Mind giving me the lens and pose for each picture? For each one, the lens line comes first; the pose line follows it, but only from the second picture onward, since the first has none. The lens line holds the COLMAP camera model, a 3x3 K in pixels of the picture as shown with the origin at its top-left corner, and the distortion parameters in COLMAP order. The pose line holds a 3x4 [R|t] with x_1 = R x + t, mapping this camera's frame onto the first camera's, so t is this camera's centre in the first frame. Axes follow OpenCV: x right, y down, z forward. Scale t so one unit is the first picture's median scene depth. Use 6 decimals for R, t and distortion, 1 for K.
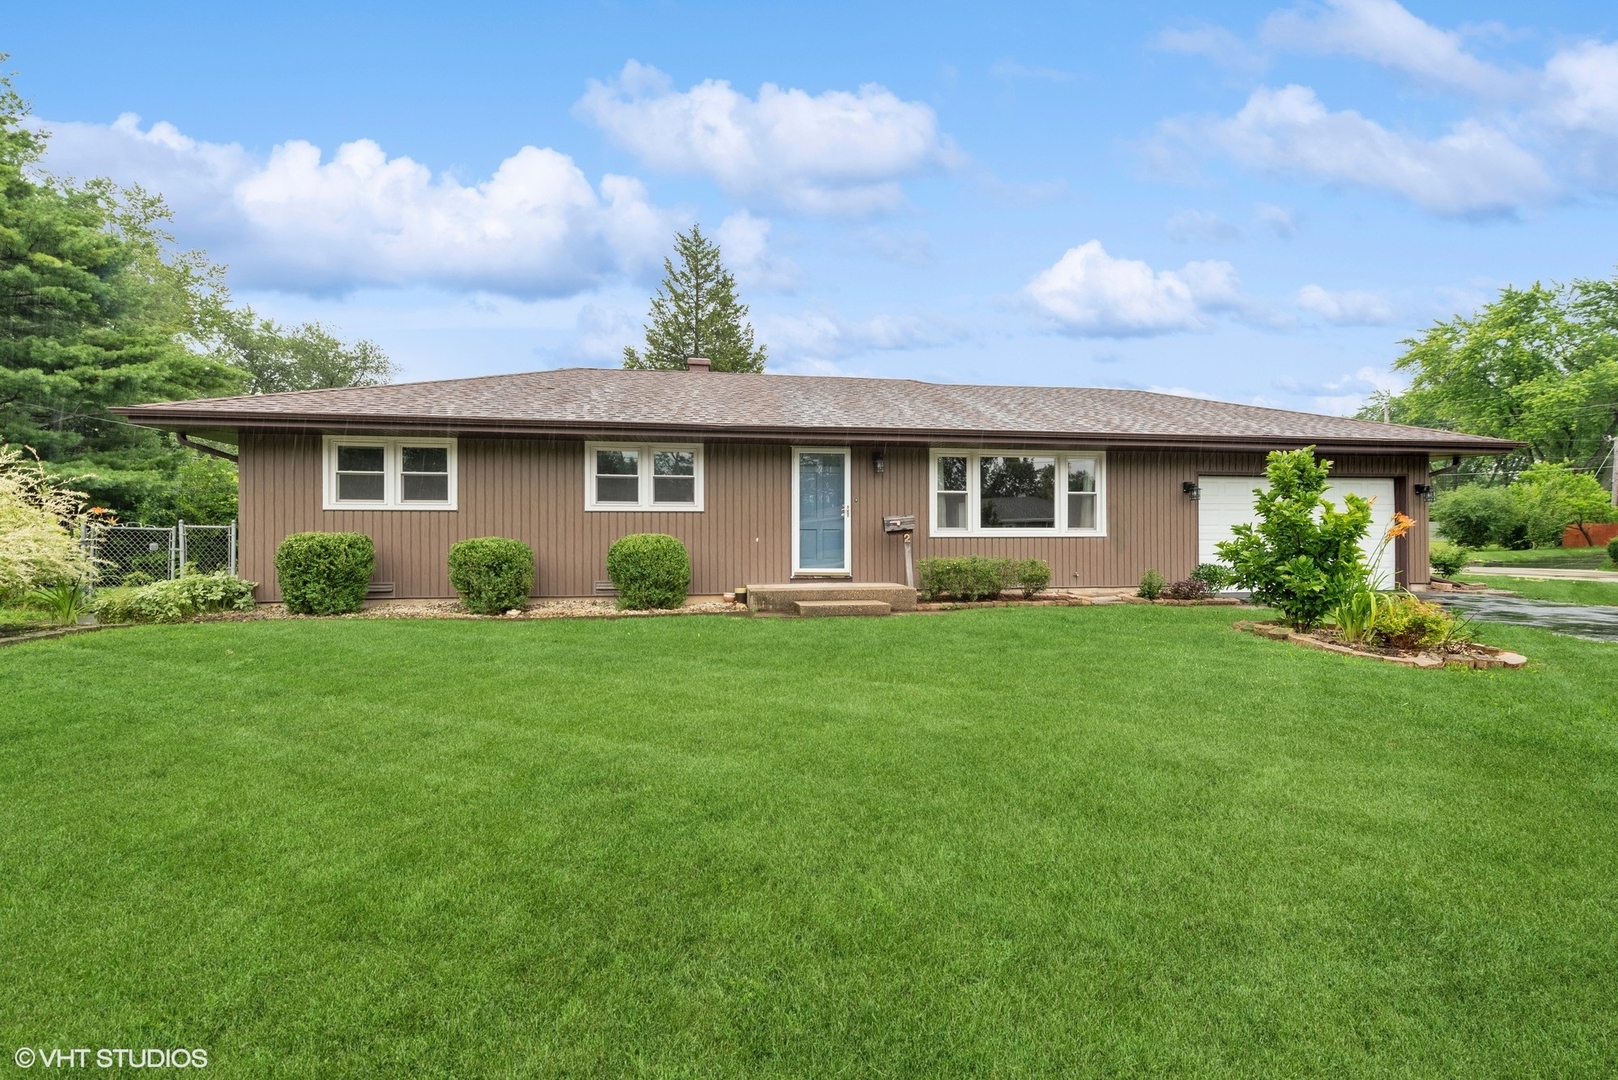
lens RADIAL K [[660.5, 0, 808.4], [0, 660.5, 528.1], [0, 0, 1]] dist [0.003690, -0.000146]
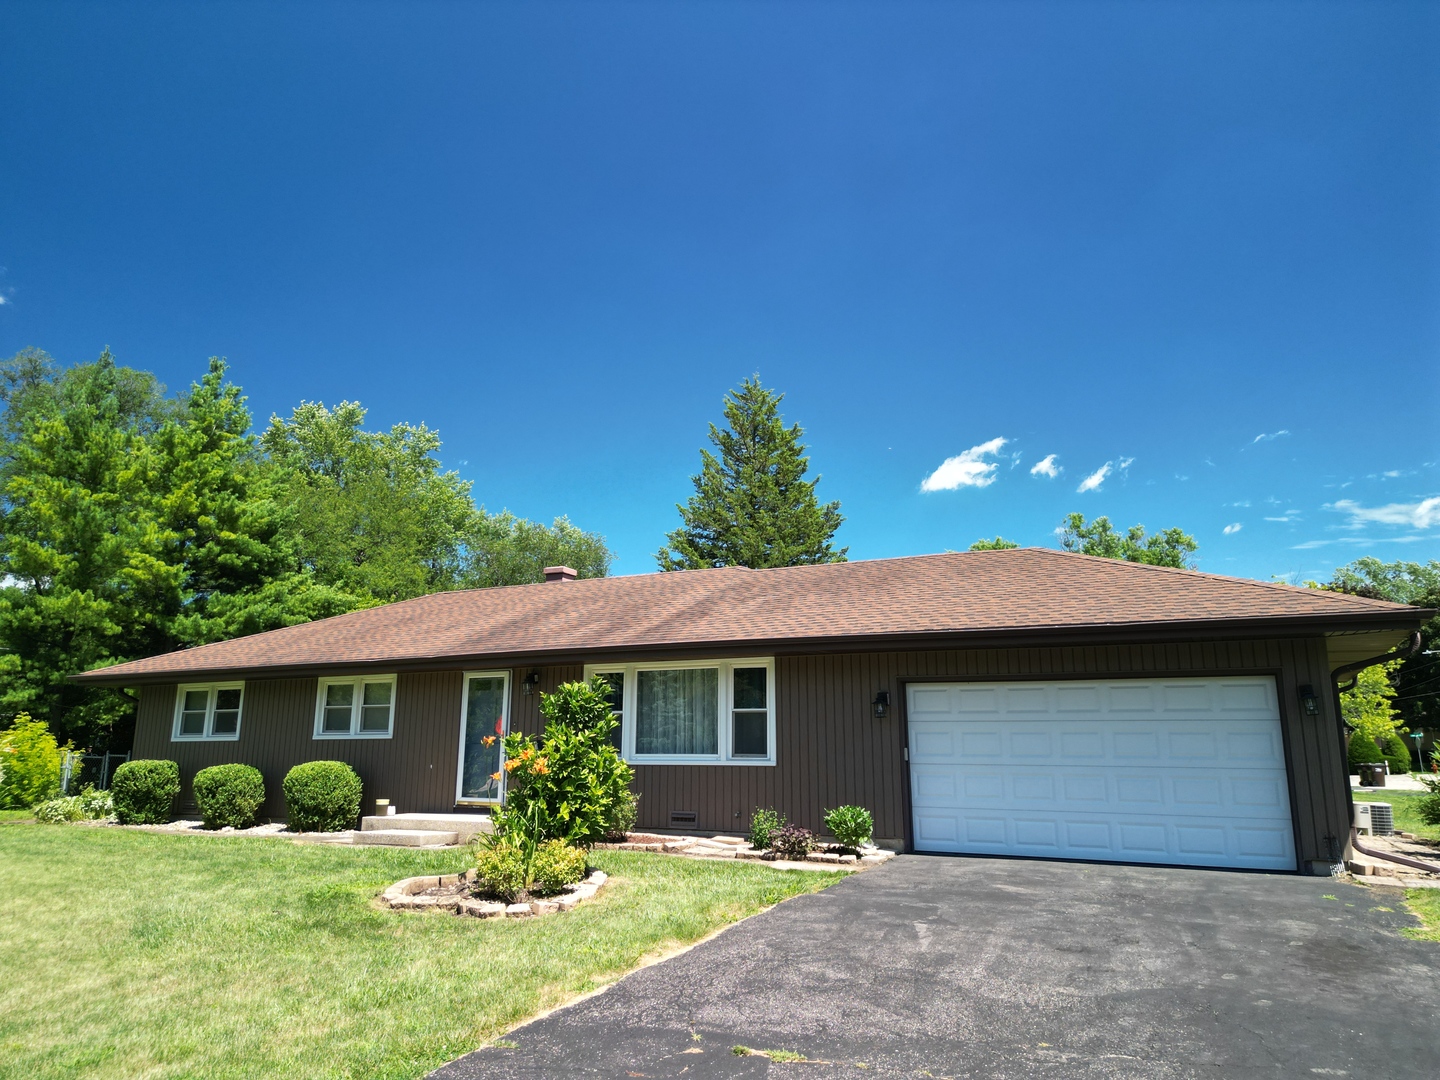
lens RADIAL K [[971.8, 0, 720.0], [0, 971.8, 540.0], [0, 0, 1]] dist [0.092885, -0.098115]
pose [[0.824622, -0.114309, -0.554015, 1.127085], [0.008889, 0.981868, -0.189357, -0.033827], [0.565615, 0.151223, 0.810686, -0.028452]]
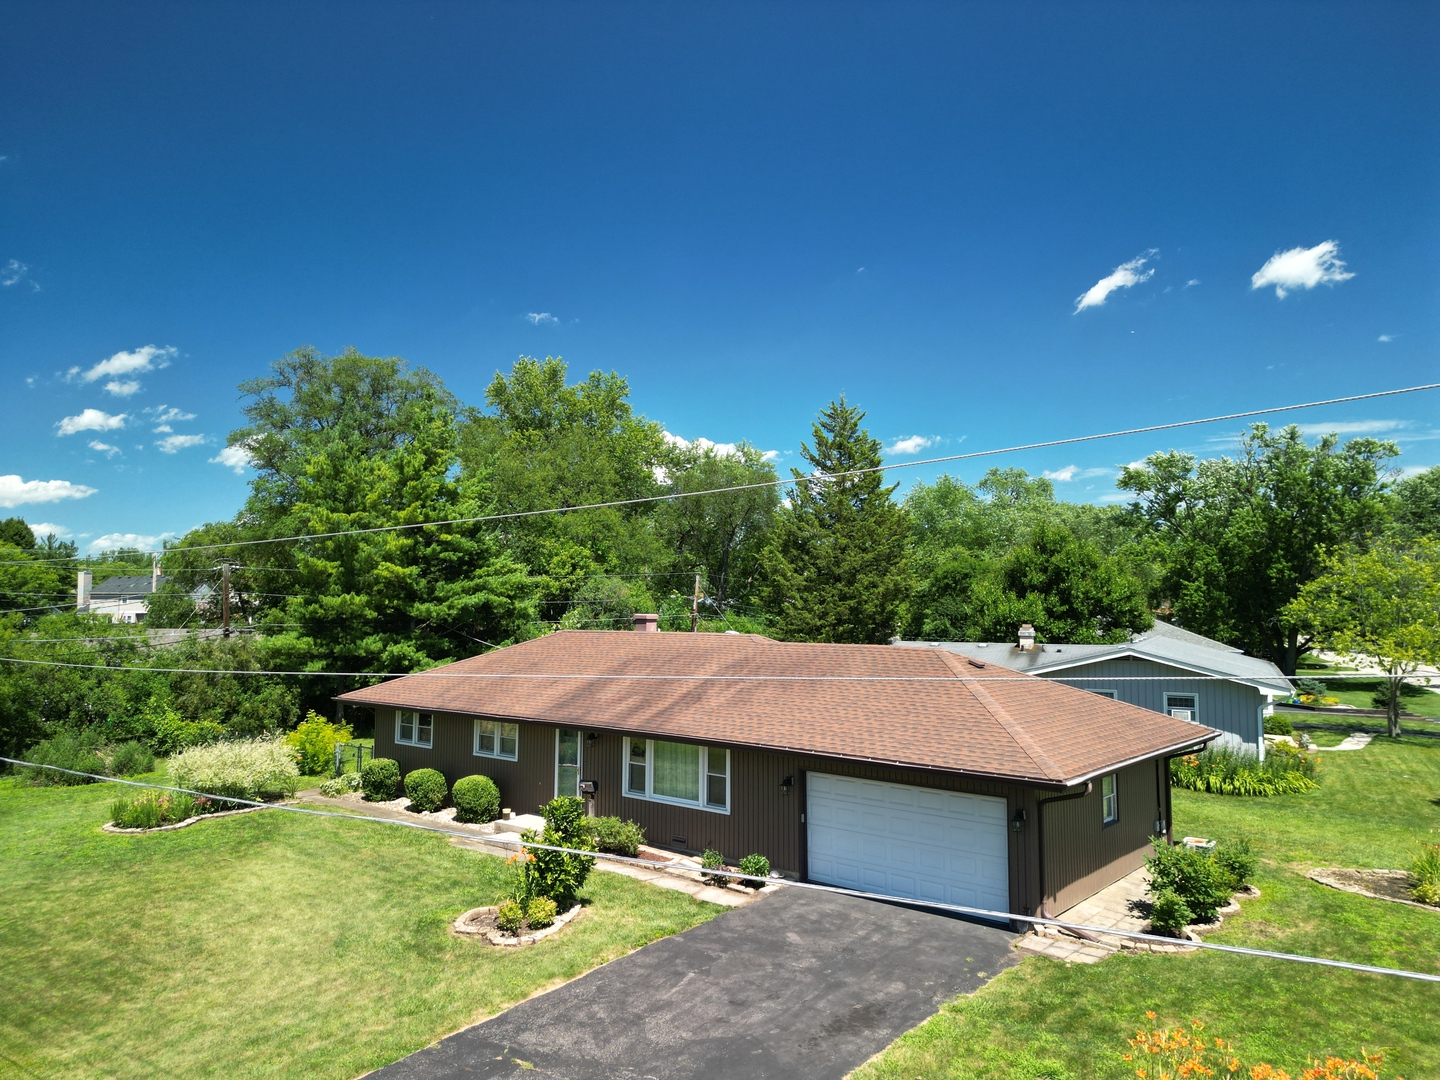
lens RADIAL K [[972.3, 0, 734.3], [0, 972.3, 531.8], [0, 0, 1]] dist [0.086448, -0.102240]
pose [[0.675122, -0.049642, -0.736034, 1.884347], [0.013011, 0.998379, -0.055401, -0.423920], [0.737591, 0.027826, 0.674674, -0.224129]]
